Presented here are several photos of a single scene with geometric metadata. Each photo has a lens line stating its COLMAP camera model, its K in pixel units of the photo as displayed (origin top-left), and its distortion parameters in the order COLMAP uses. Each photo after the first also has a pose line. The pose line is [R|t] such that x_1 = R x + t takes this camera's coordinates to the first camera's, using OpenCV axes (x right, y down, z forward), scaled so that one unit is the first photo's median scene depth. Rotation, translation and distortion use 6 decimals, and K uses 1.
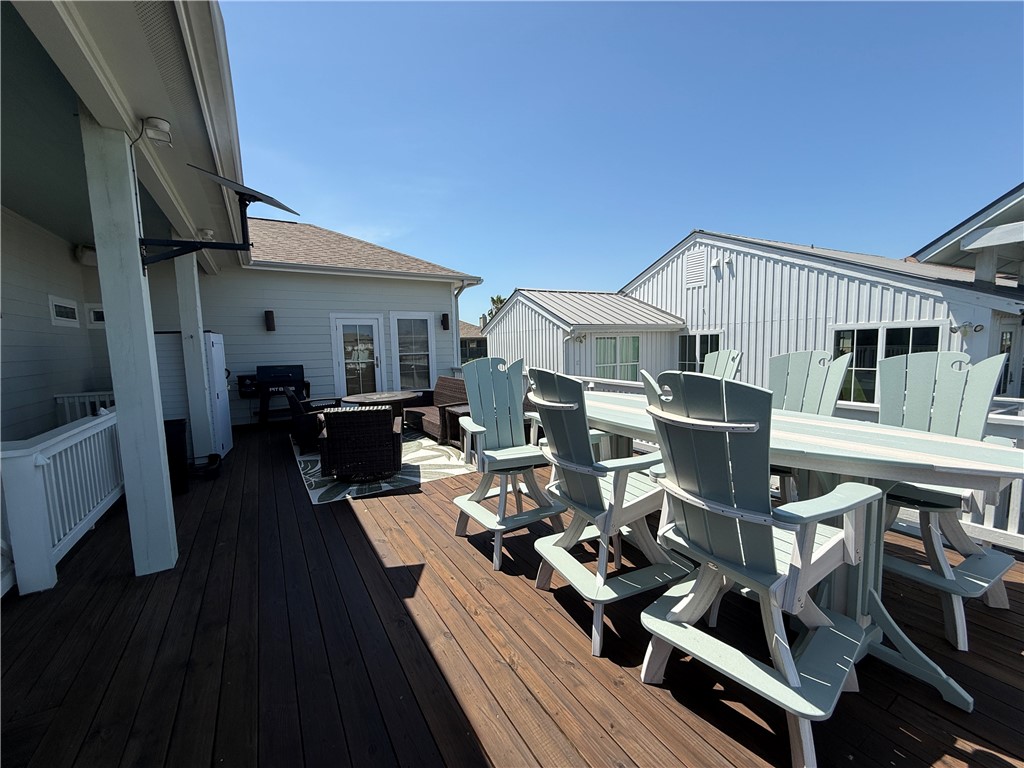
lens RADIAL K [[408.5, 0, 509.3], [0, 408.5, 381.3], [0, 0, 1]] dist [-0.002643, -0.000261]
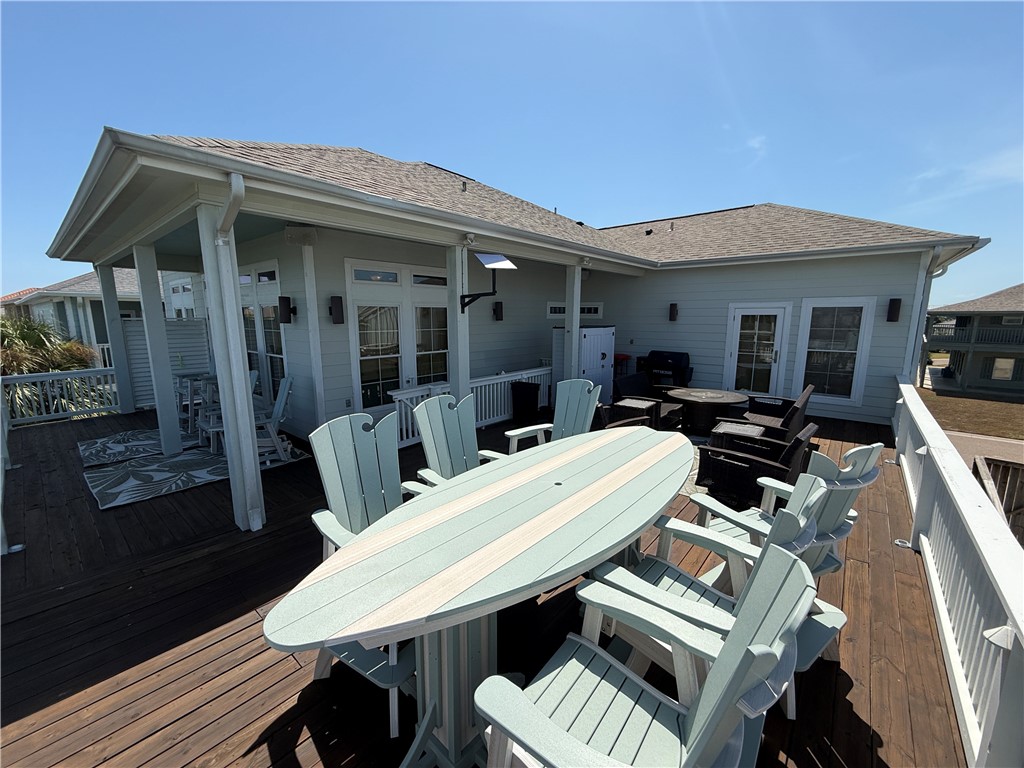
lens RADIAL K [[408.5, 0, 507.9], [0, 408.5, 387.2], [0, 0, 1]] dist [-0.002643, -0.000261]
pose [[0.301318, 0.184129, -0.935577, 0.362926], [-0.097456, 0.981987, 0.161875, -0.071310], [0.948530, 0.042402, 0.313835, 0.171216]]
